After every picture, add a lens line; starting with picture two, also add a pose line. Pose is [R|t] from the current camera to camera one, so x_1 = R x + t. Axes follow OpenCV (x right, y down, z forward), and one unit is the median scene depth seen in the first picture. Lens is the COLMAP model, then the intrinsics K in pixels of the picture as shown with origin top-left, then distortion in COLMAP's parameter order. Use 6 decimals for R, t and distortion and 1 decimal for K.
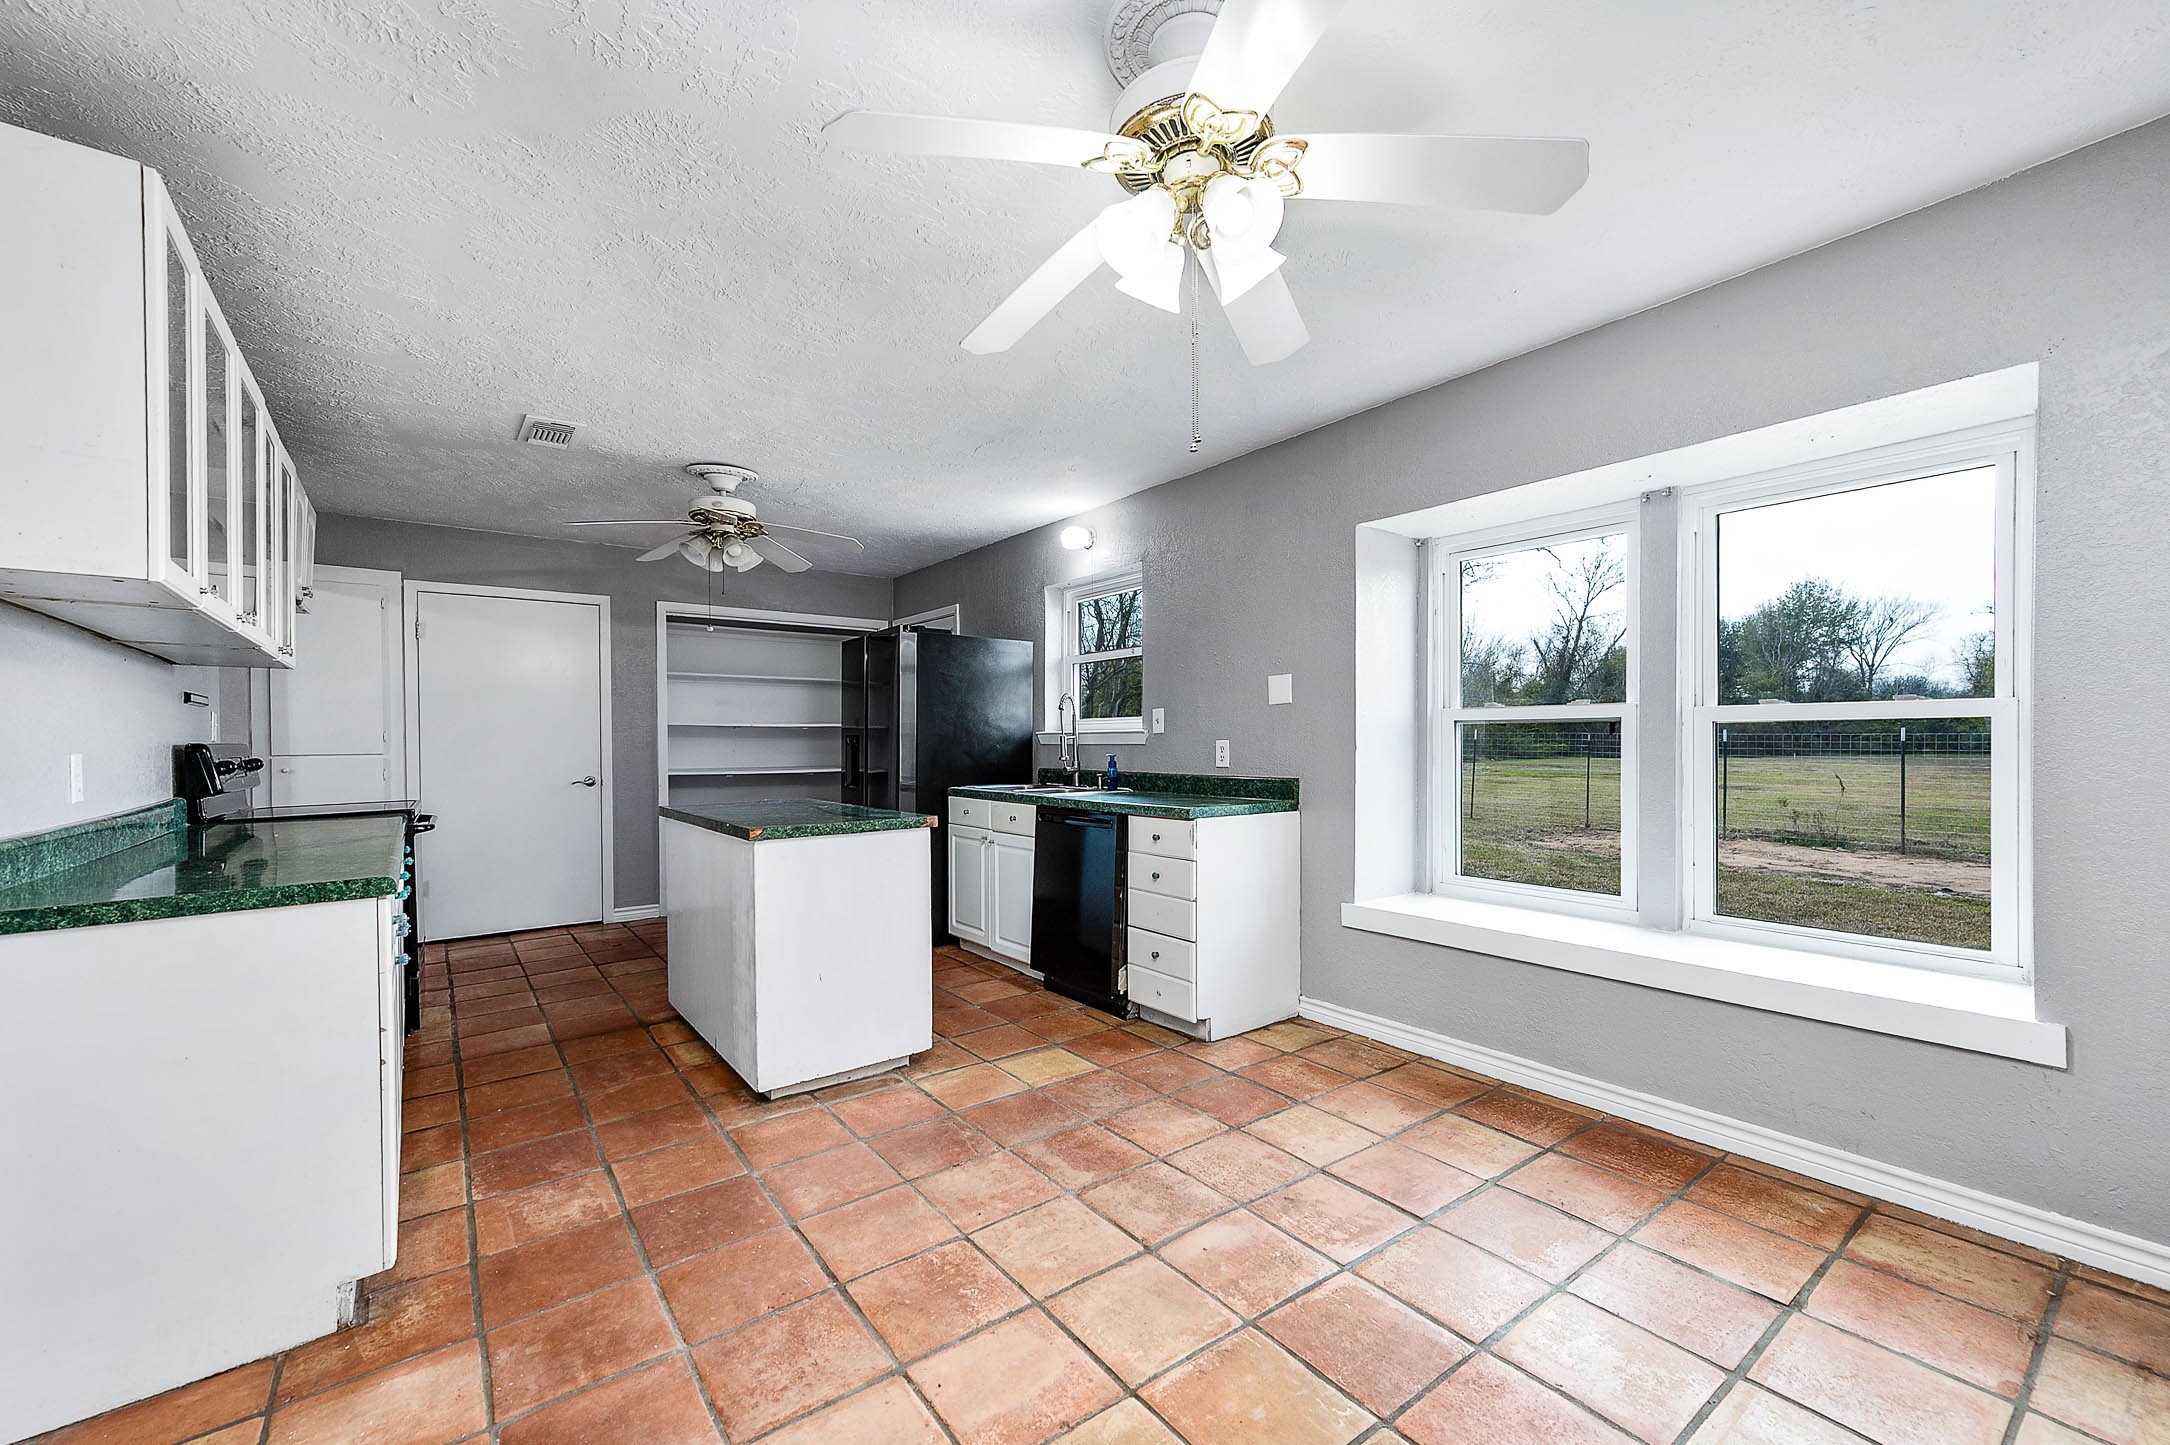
lens RADIAL K [[853.5, 0, 1078.0], [0, 853.5, 733.3], [0, 0, 1]] dist [-0.001072, 0.000014]
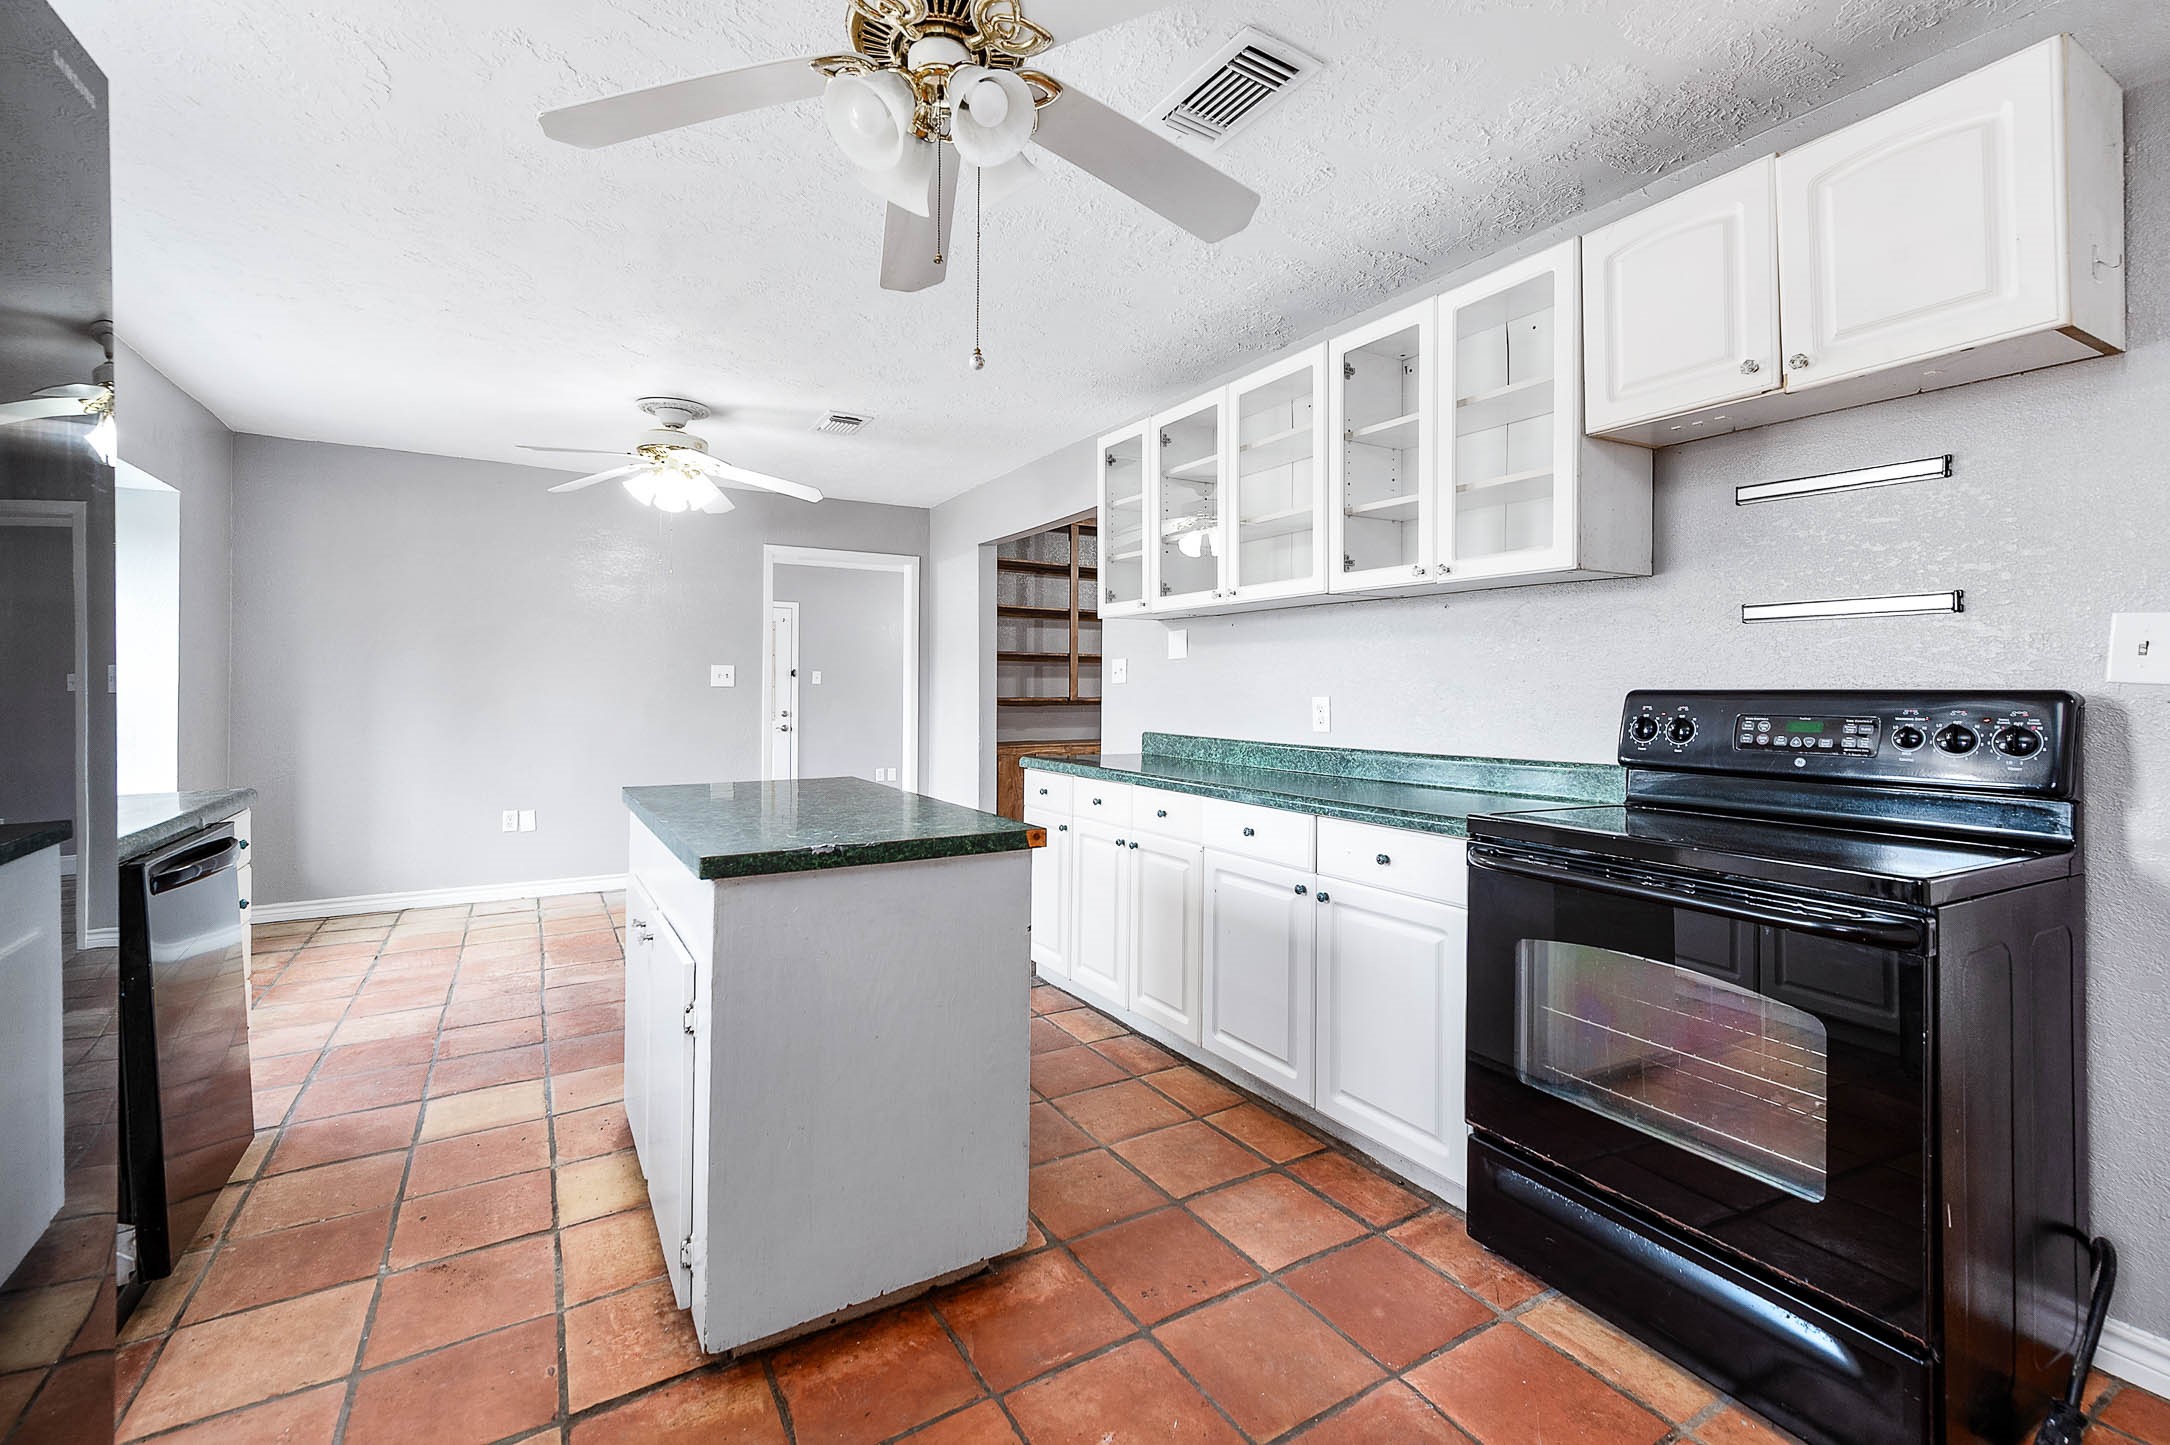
lens RADIAL K [[928.8, 0, 1087.7], [0, 928.8, 704.6], [0, 0, 1]] dist [-0.000450, -0.000068]
pose [[-0.995029, 0.004965, 0.099462, -0.722674], [0.005673, 0.999960, 0.006843, 0.018456], [-0.099424, 0.007373, -0.995018, 1.925045]]
